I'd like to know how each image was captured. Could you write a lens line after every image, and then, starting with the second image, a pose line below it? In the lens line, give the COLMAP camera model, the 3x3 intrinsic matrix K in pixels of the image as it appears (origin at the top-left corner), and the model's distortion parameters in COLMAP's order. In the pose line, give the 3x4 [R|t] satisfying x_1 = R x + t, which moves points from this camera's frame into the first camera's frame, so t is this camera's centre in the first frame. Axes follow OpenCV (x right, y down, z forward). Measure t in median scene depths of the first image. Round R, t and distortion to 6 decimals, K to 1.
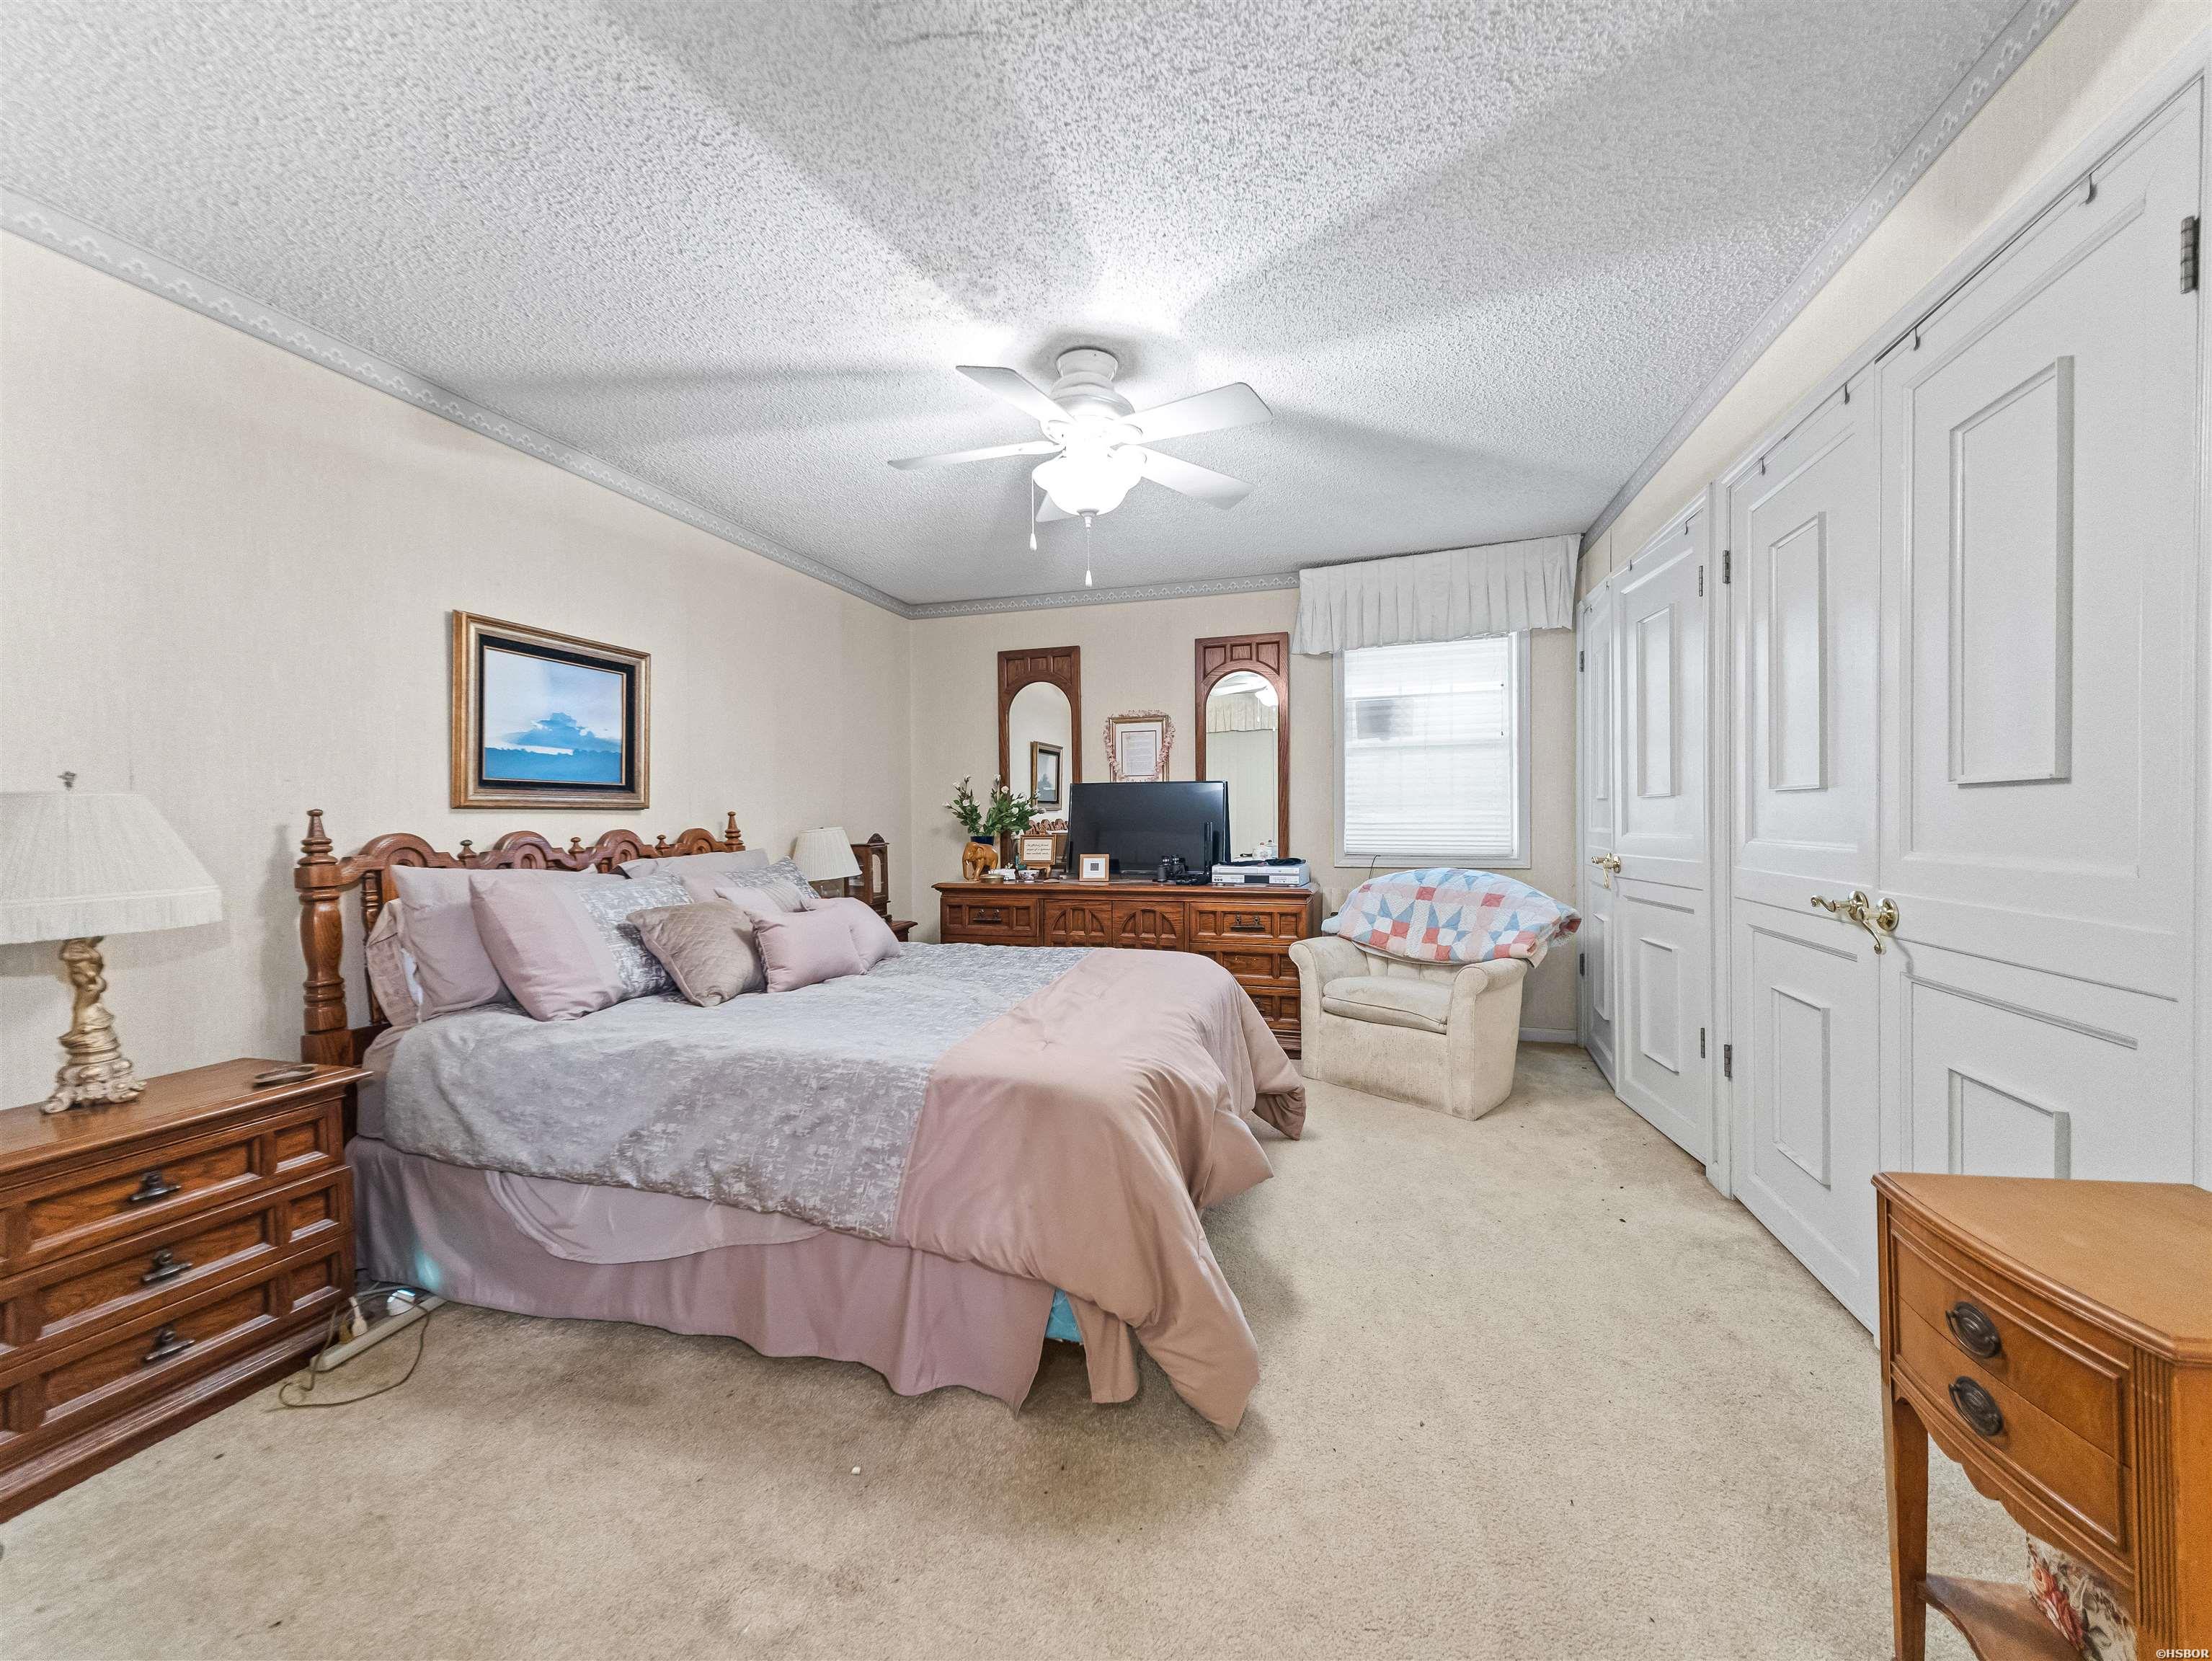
lens RADIAL K [[857.6, 0, 1124.9], [0, 857.6, 813.8], [0, 0, 1]] dist [0.030815, -0.008883]
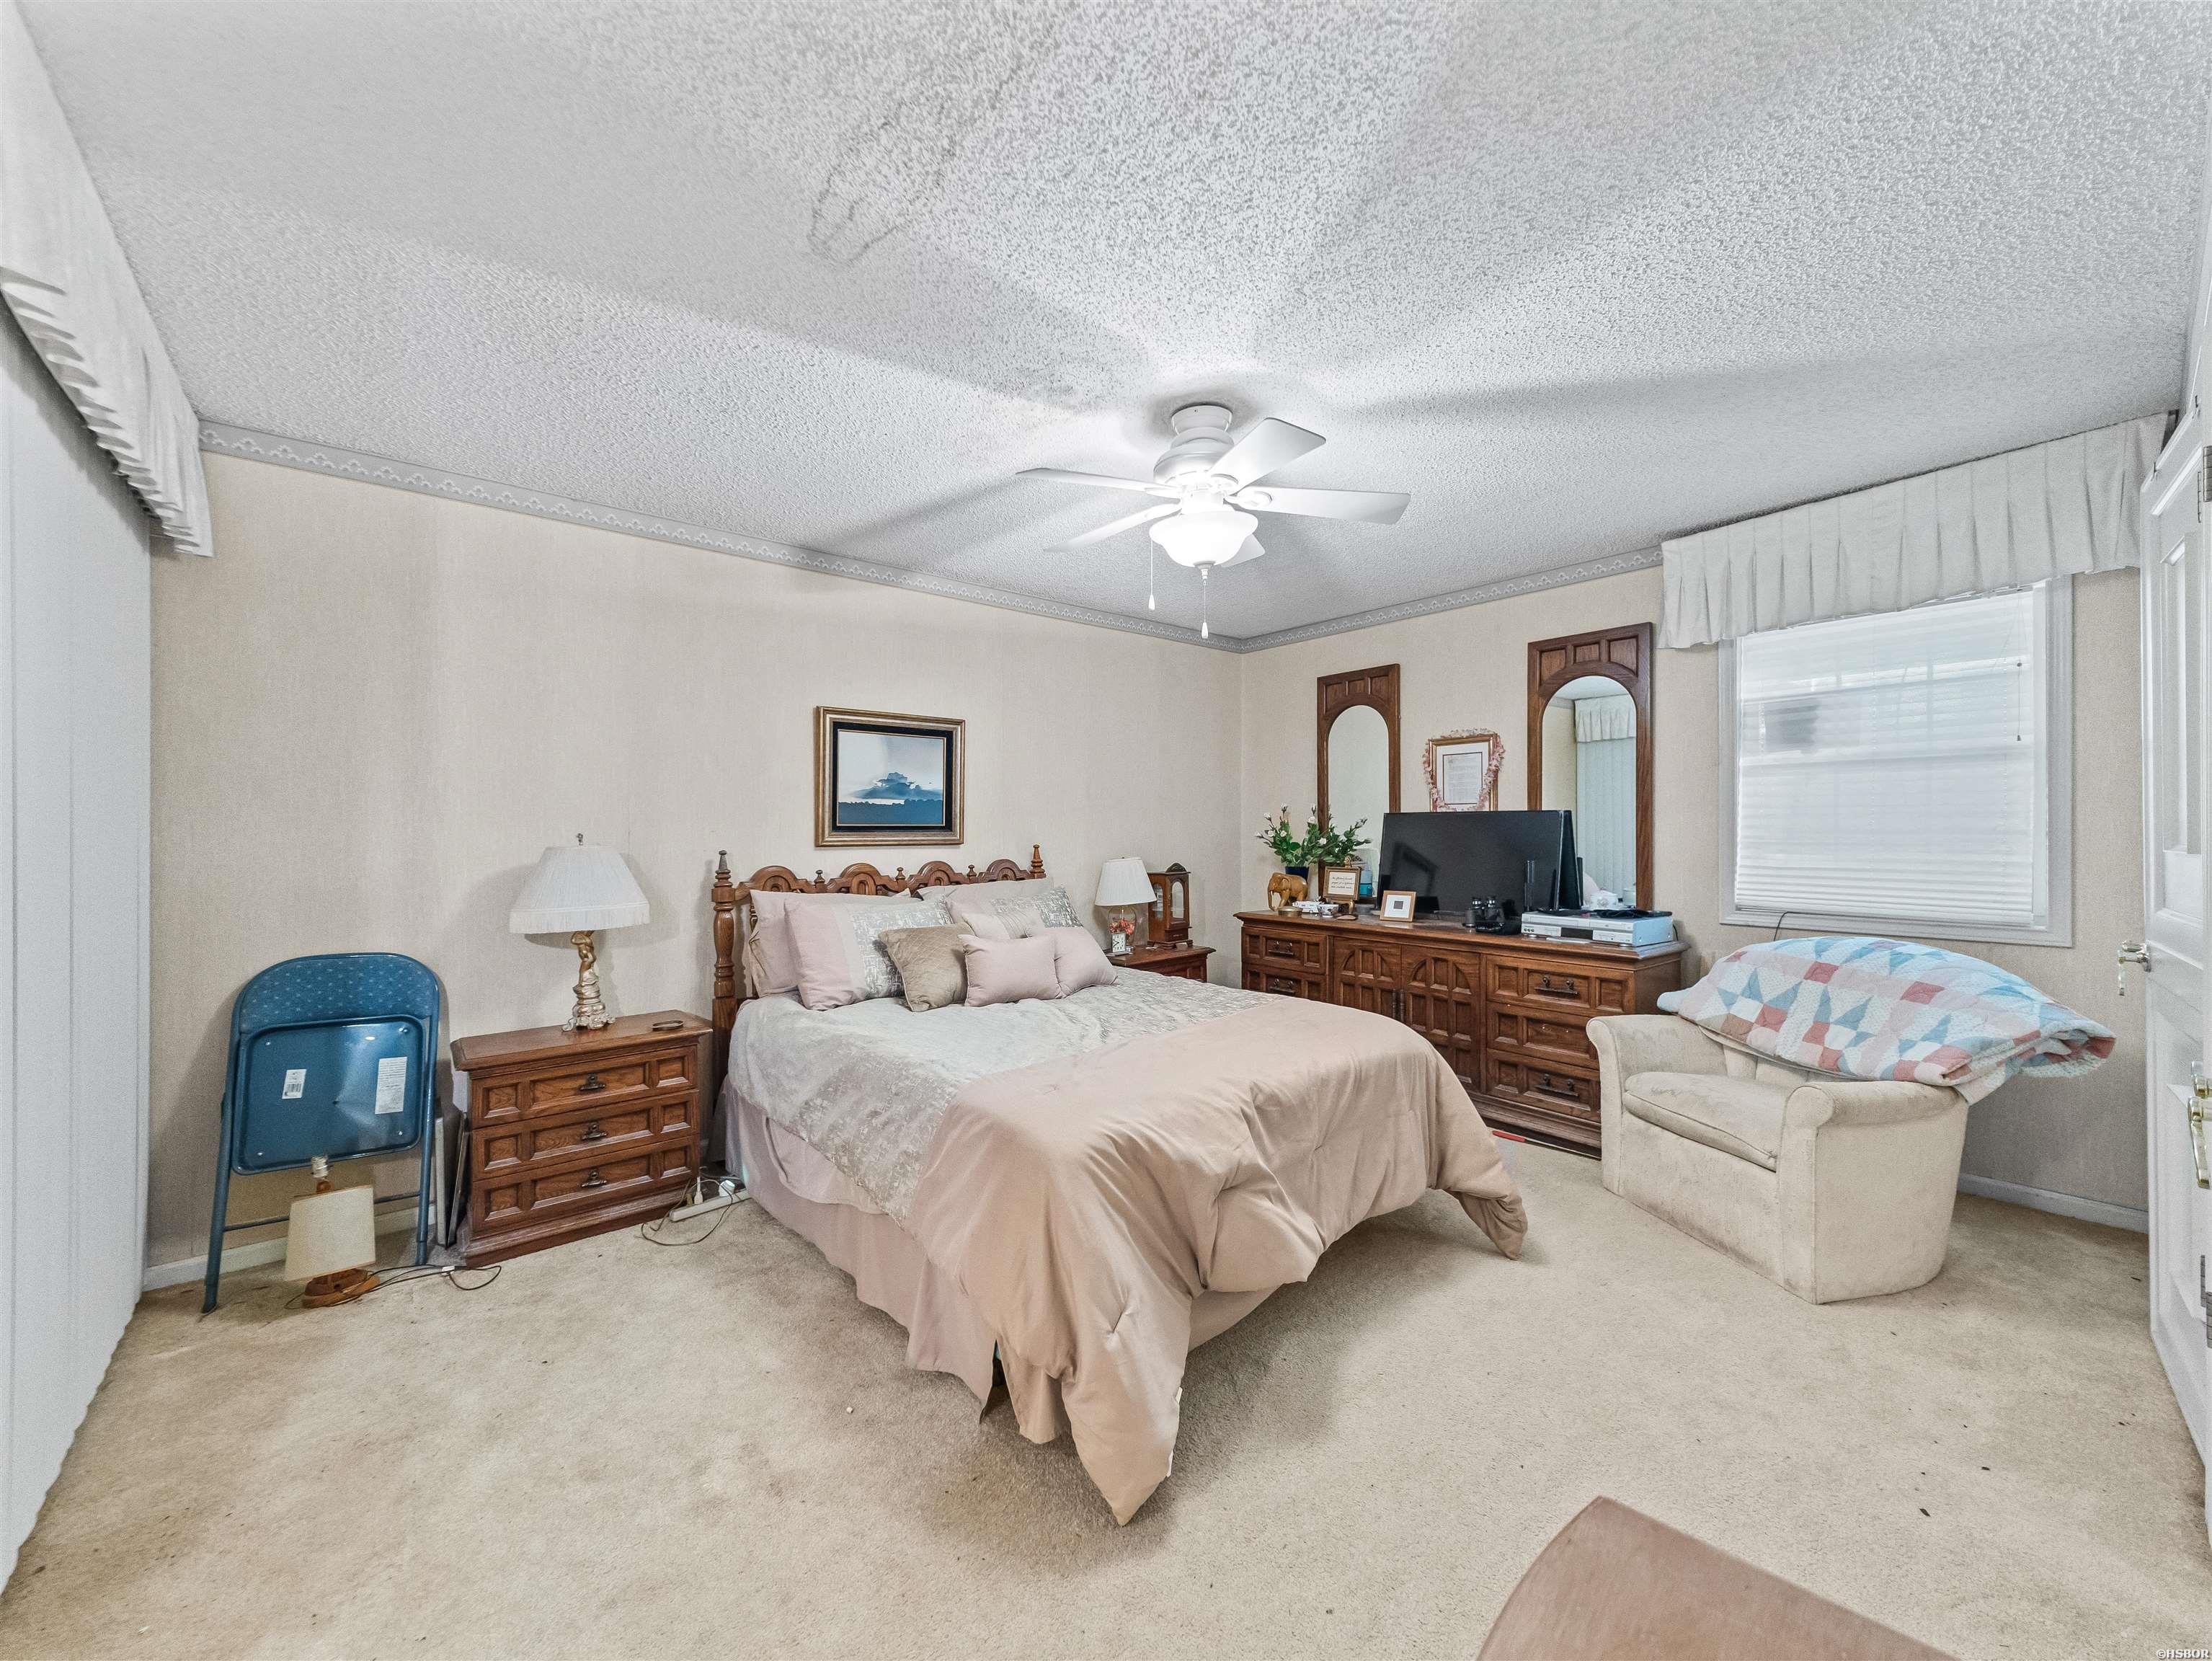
lens RADIAL K [[857.6, 0, 1086.9], [0, 857.6, 819.0], [0, 0, 1]] dist [0.030815, -0.008883]
pose [[0.833348, -0.002793, -0.552742, 0.341395], [-0.001891, 0.999967, -0.007905, -0.039026], [0.552745, 0.007633, 0.833315, 0.080054]]
